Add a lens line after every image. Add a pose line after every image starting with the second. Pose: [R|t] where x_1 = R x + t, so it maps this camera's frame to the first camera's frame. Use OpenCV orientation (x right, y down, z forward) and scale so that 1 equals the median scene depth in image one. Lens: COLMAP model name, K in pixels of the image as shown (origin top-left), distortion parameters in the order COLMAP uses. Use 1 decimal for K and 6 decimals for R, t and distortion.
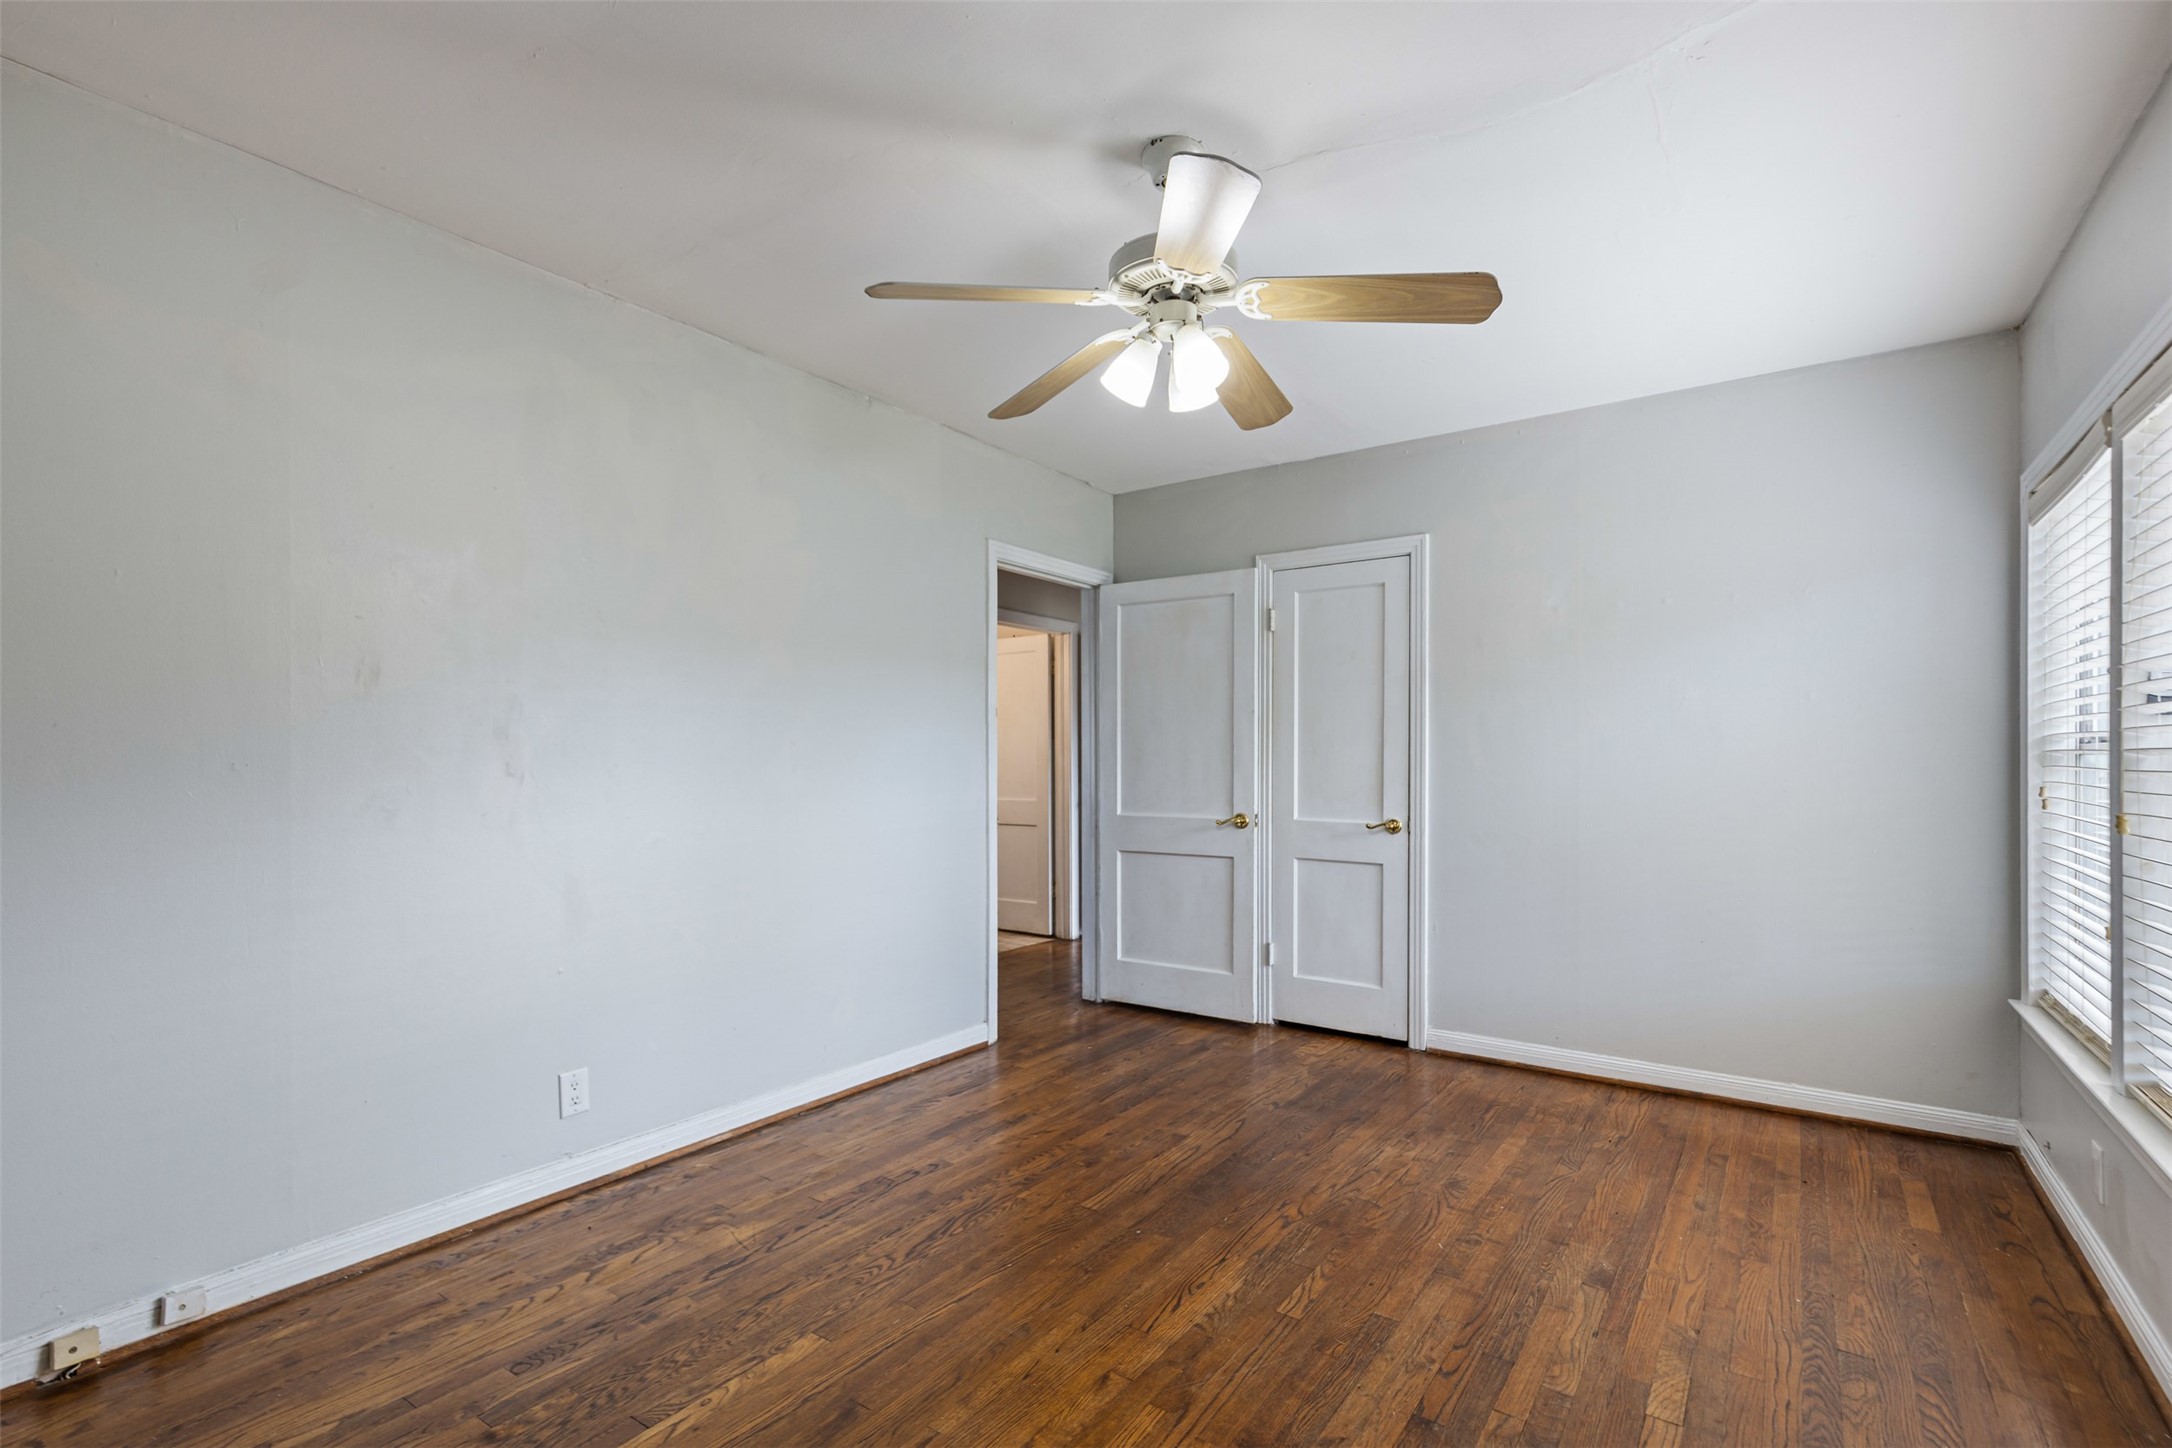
lens RADIAL K [[996.0, 0, 1084.7], [0, 996.0, 739.1], [0, 0, 1]] dist [0.004077, -0.000105]
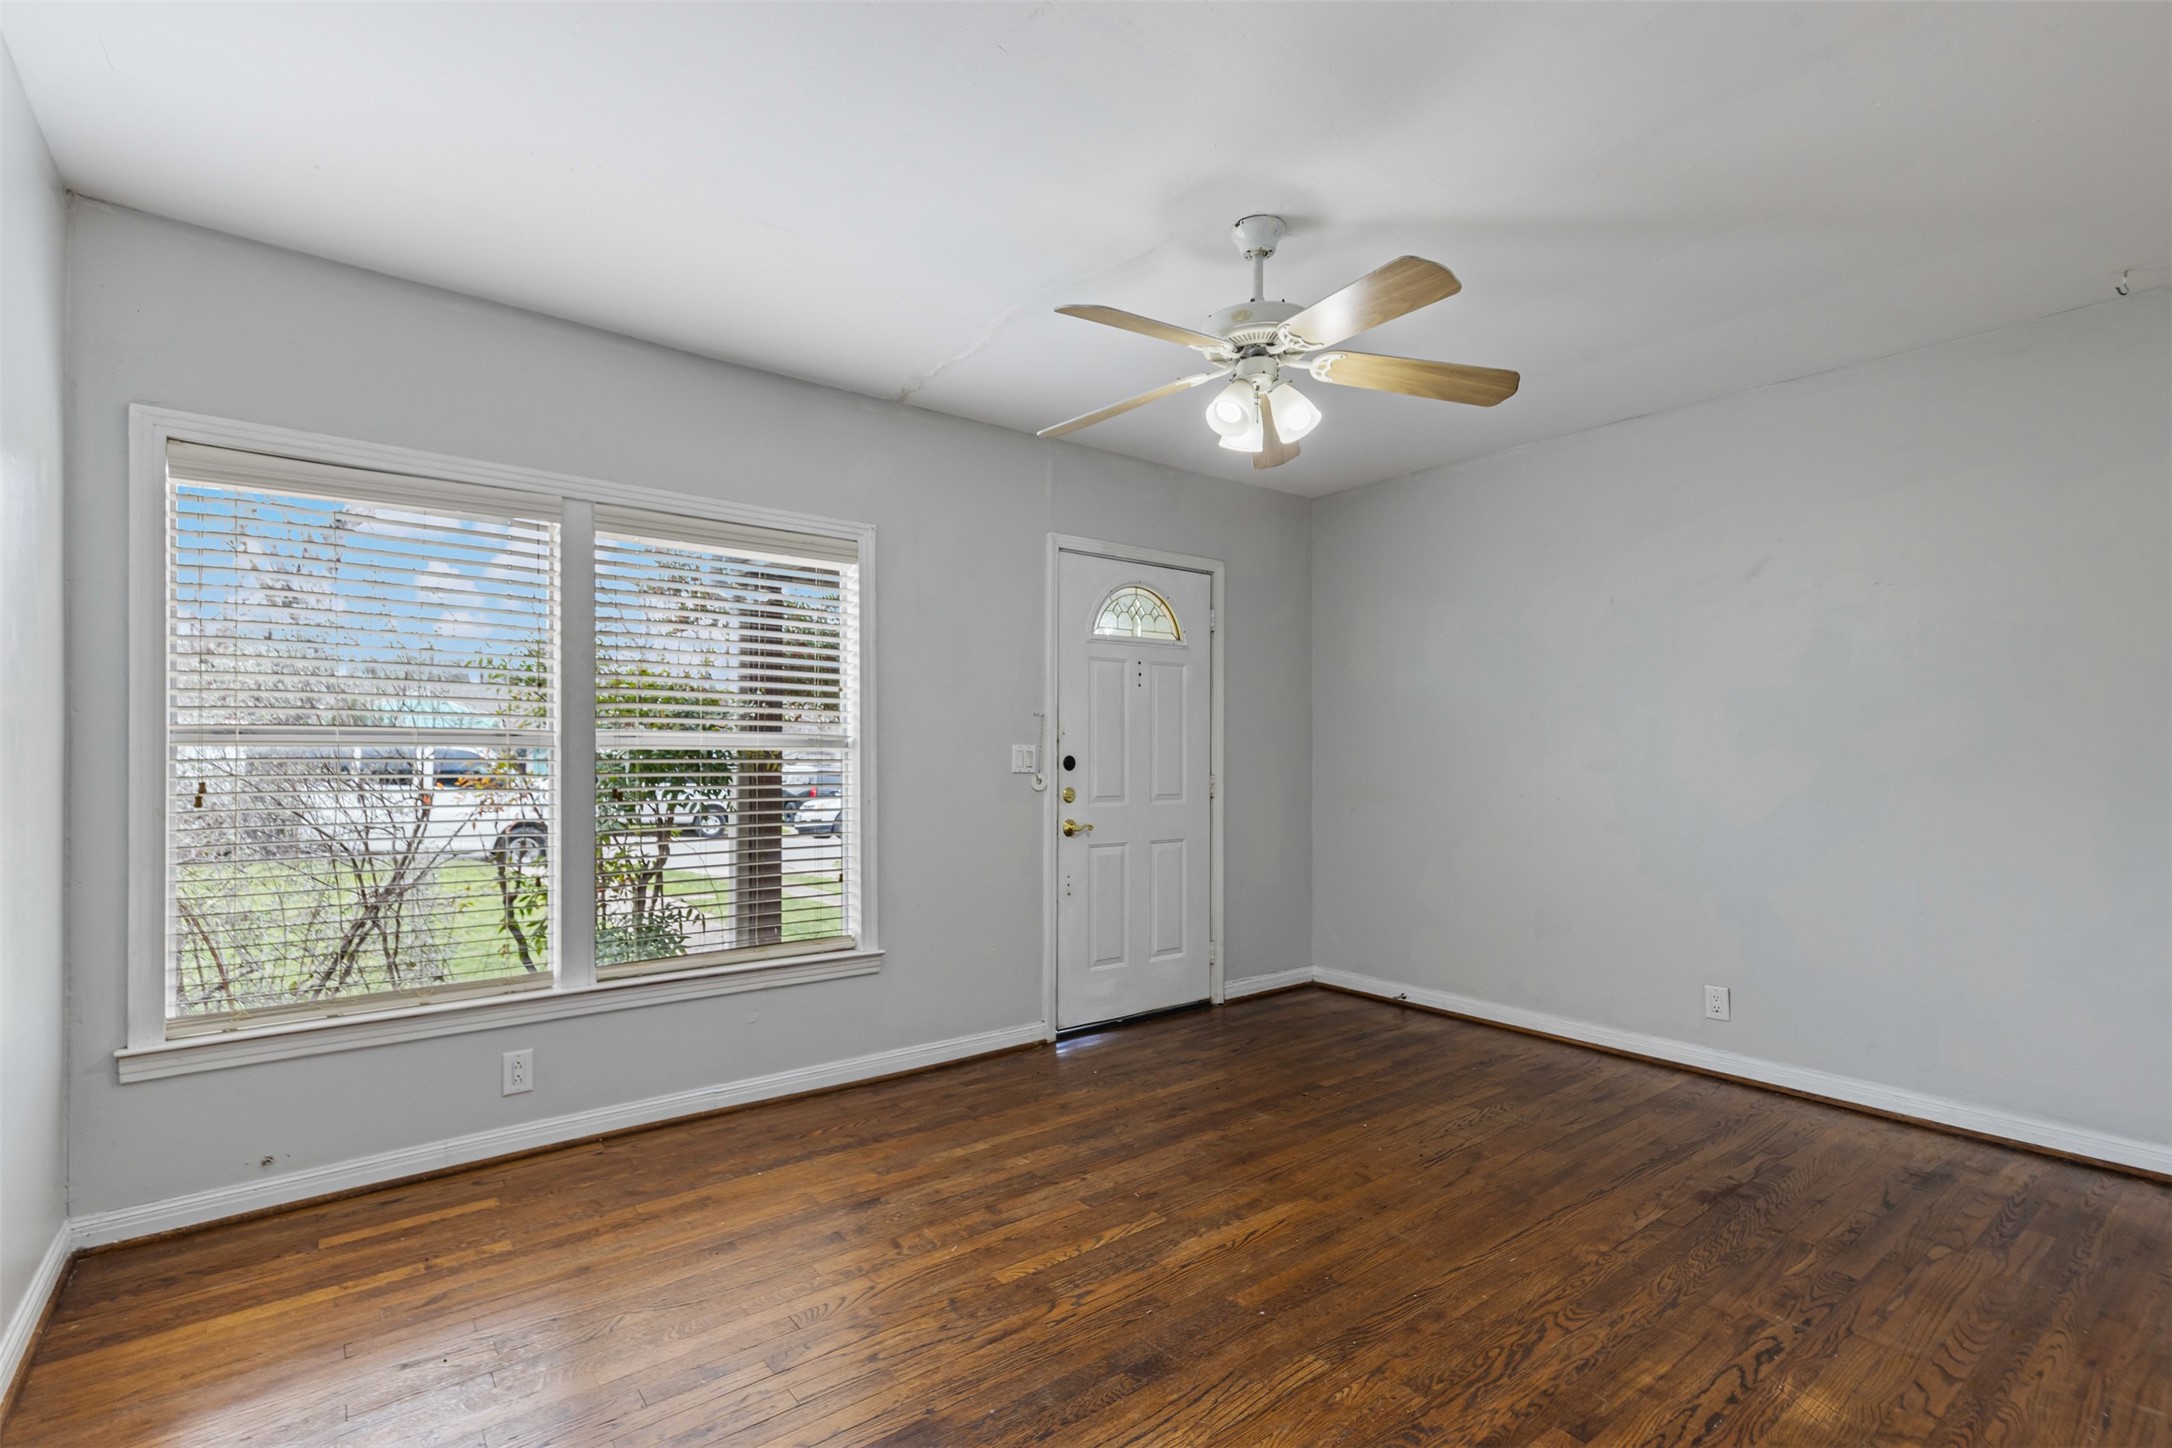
lens RADIAL K [[996.0, 0, 1087.6], [0, 996.0, 738.9], [0, 0, 1]] dist [0.004077, -0.000105]
pose [[-0.959464, 0.004447, 0.281797, -0.047123], [-0.005180, 0.999428, -0.033408, 0.043064], [-0.281784, -0.033514, -0.958892, 1.993565]]
